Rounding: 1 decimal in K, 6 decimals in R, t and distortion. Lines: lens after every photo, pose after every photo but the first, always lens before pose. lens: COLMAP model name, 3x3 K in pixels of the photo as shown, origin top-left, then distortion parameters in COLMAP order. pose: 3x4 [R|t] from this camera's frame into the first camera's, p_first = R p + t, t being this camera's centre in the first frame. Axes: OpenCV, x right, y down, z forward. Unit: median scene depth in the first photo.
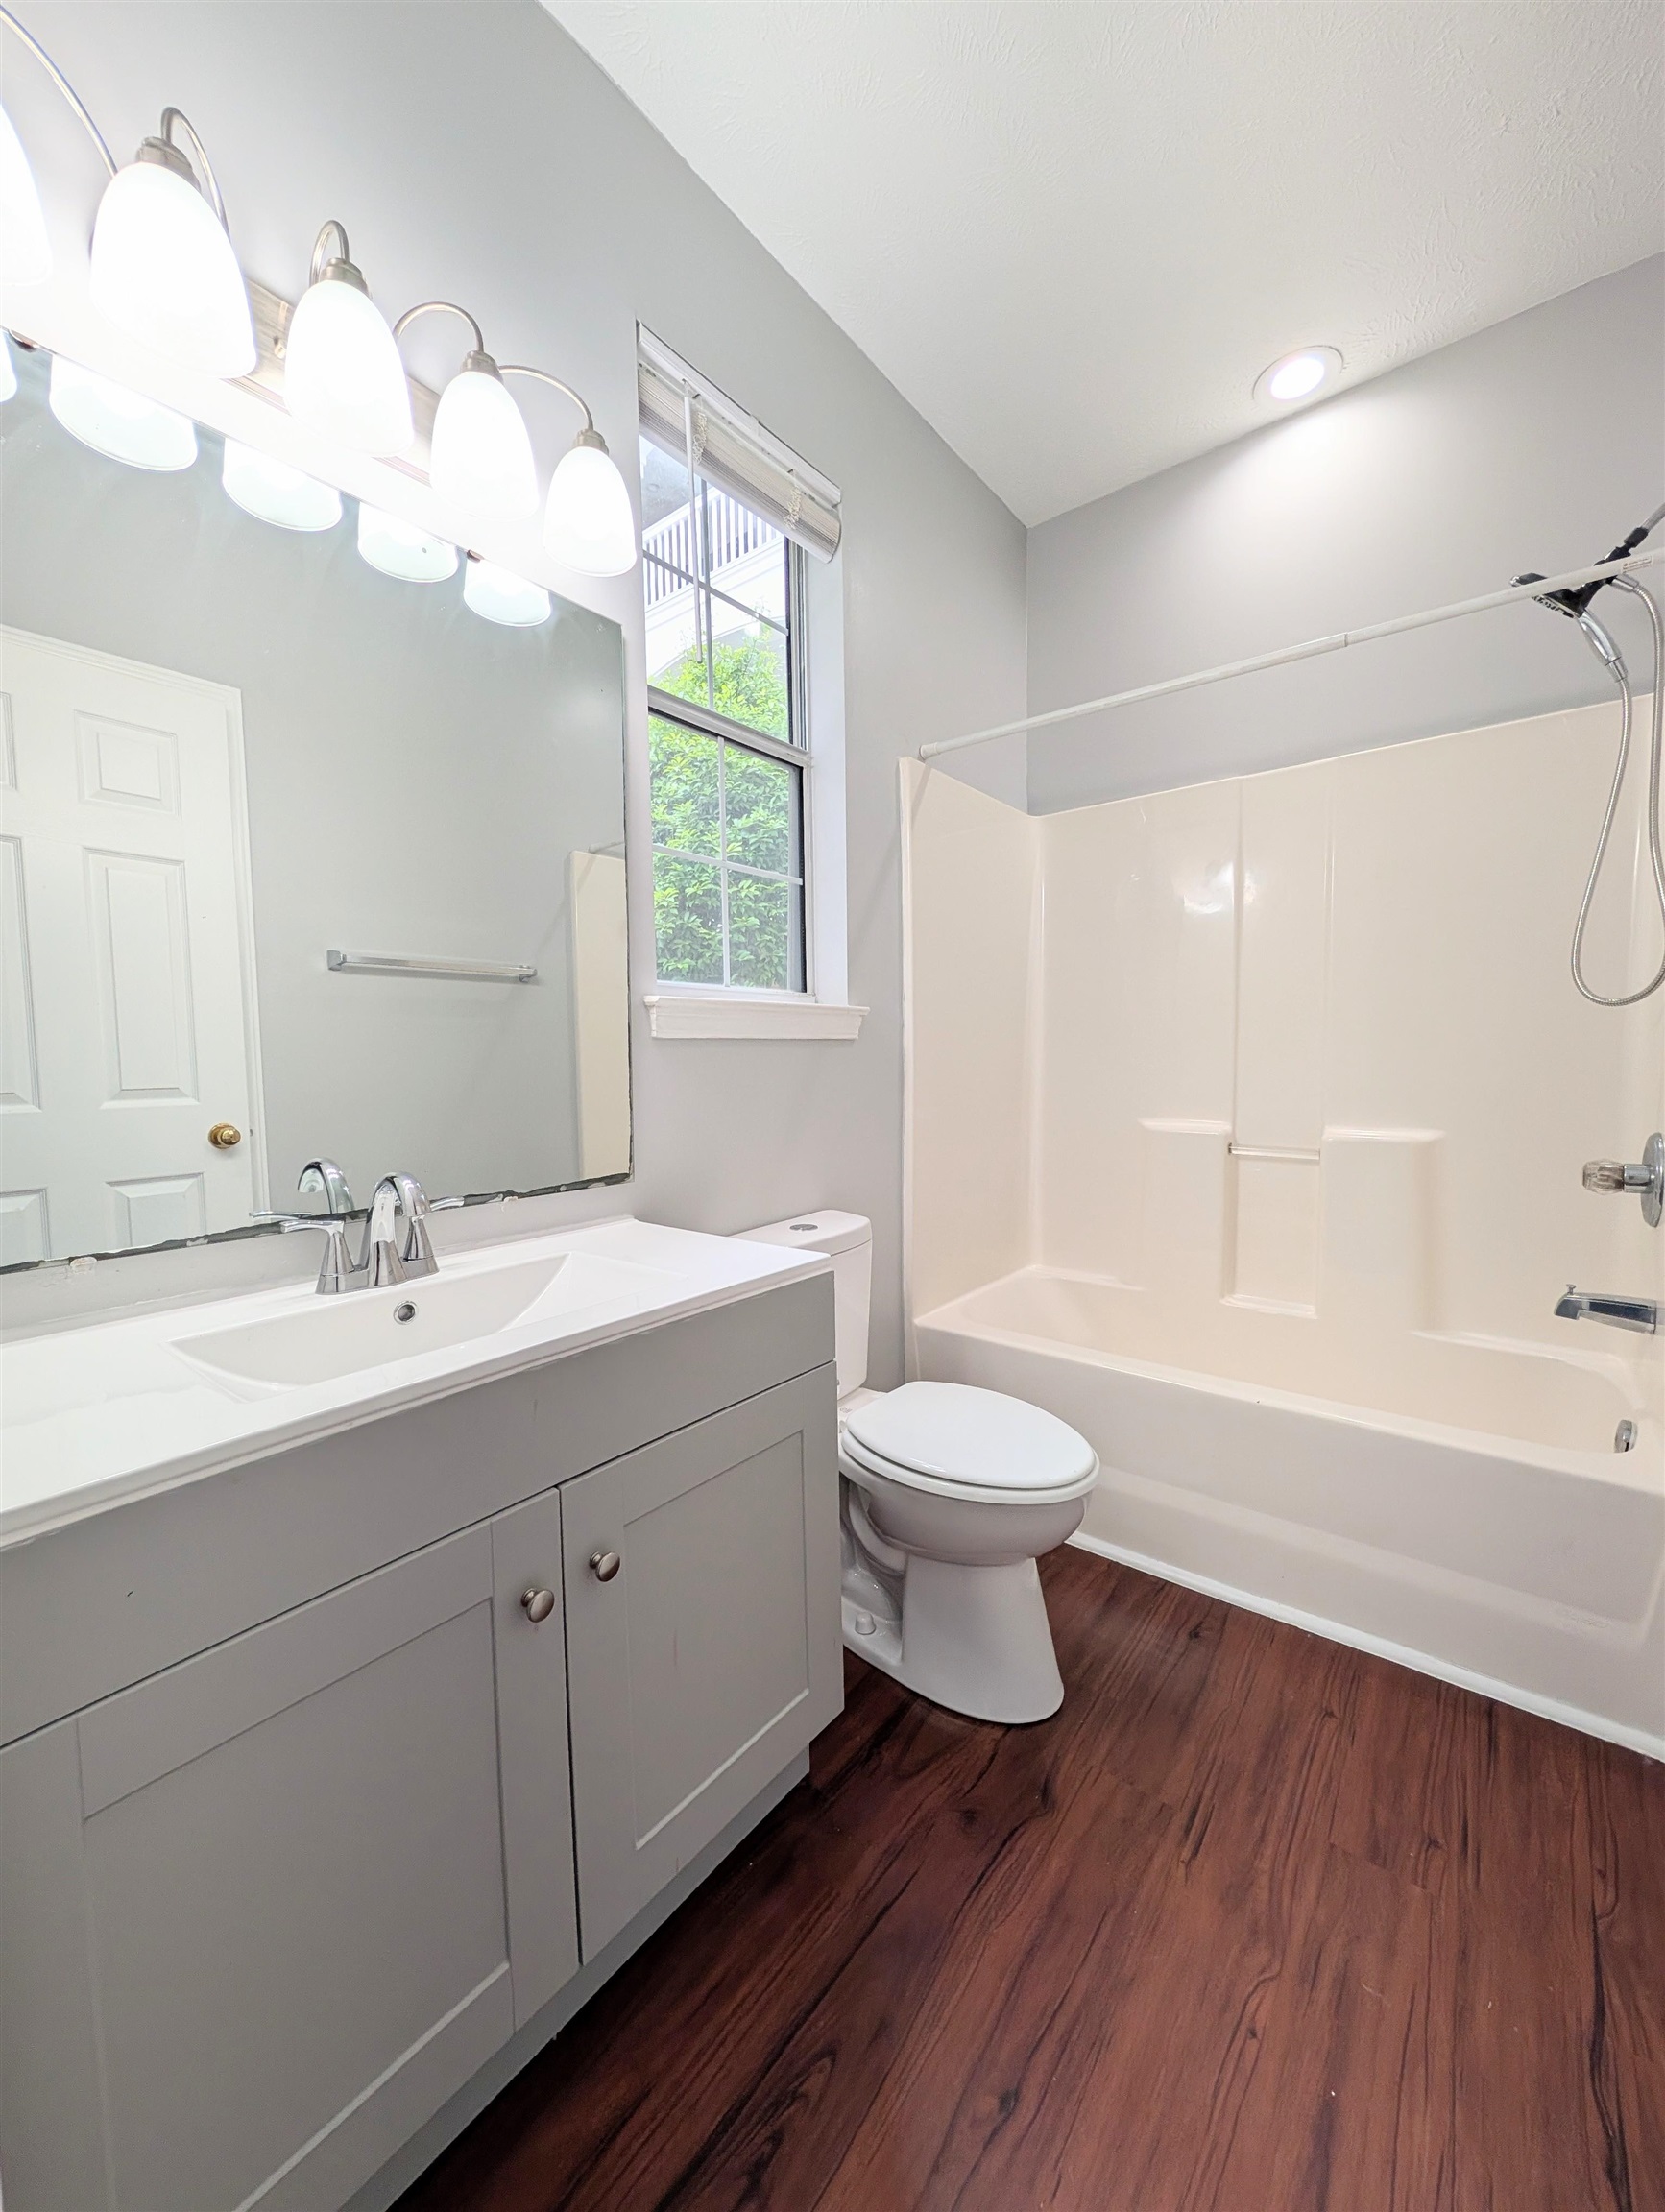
lens RADIAL K [[835.9, 0, 832.5], [0, 835.9, 1106.0], [0, 0, 1]] dist [-0.000690, 0.000224]
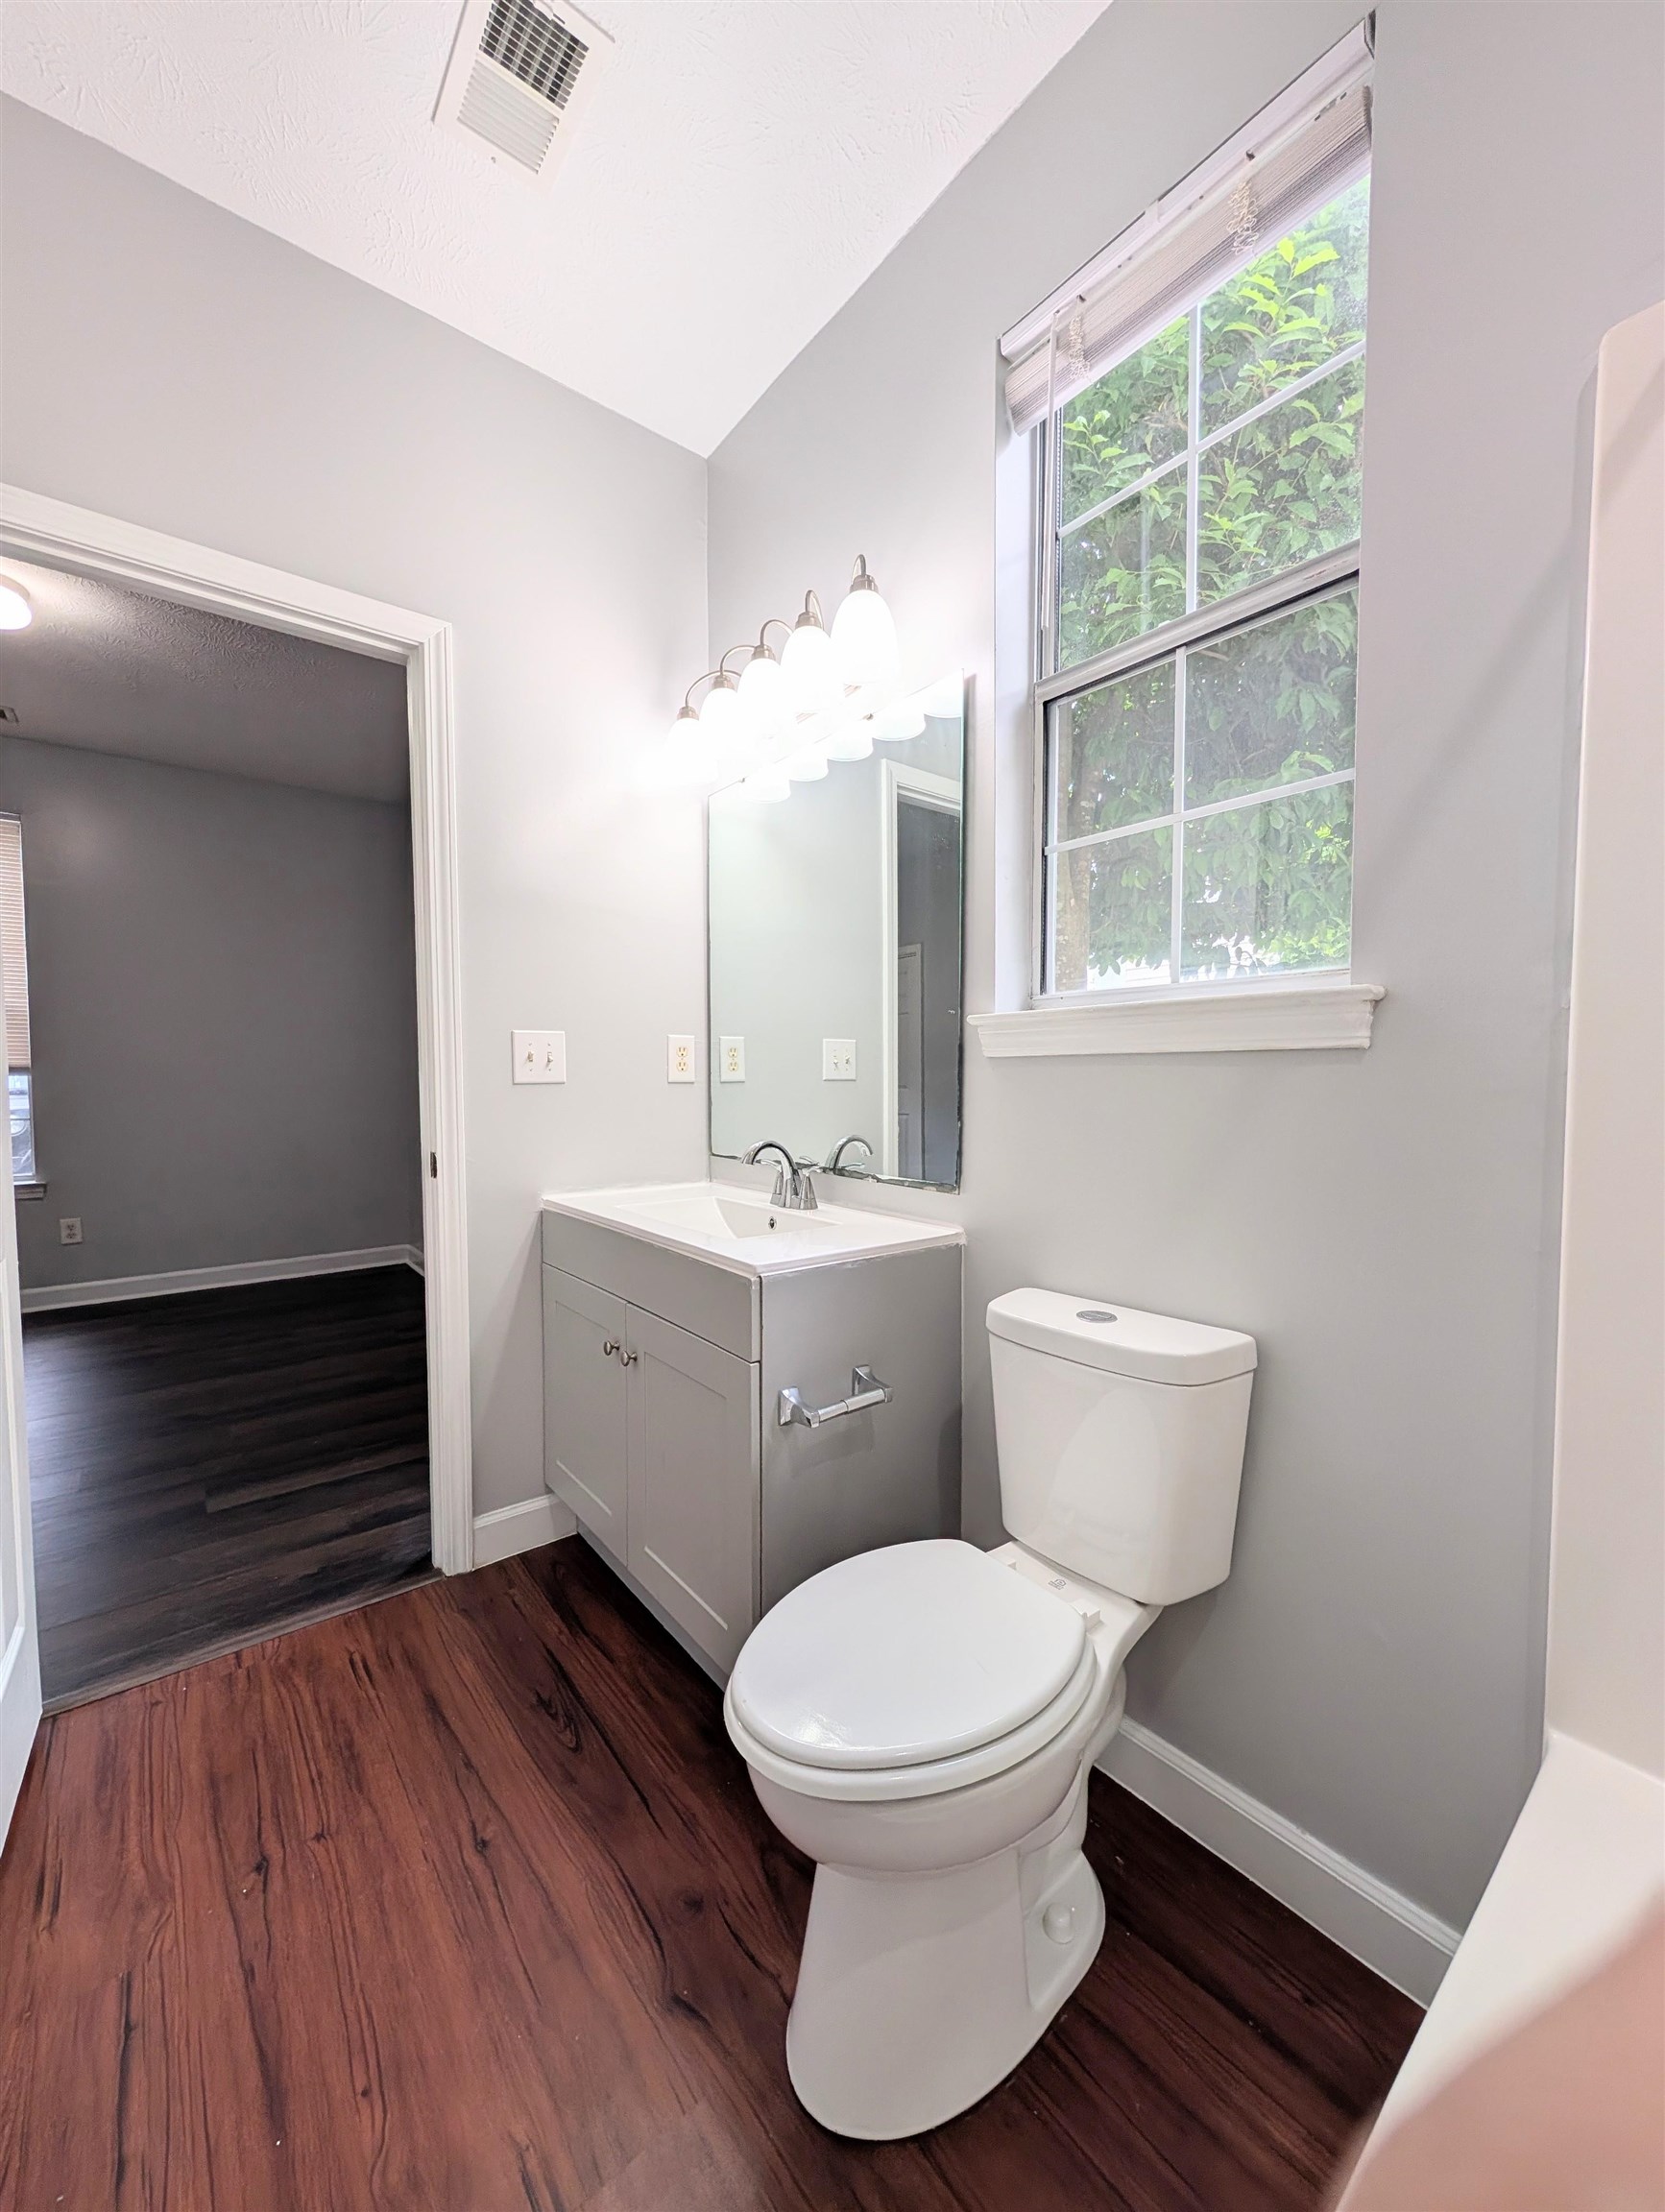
lens RADIAL K [[838.1, 0, 797.5], [0, 838.1, 1095.2], [0, 0, 1]] dist [0.029223, -0.000195]
pose [[-0.230995, 0.040370, -0.972117, 1.243713], [-0.054676, 0.997021, 0.054396, -0.118870], [0.971417, 0.065716, -0.228100, 1.537736]]
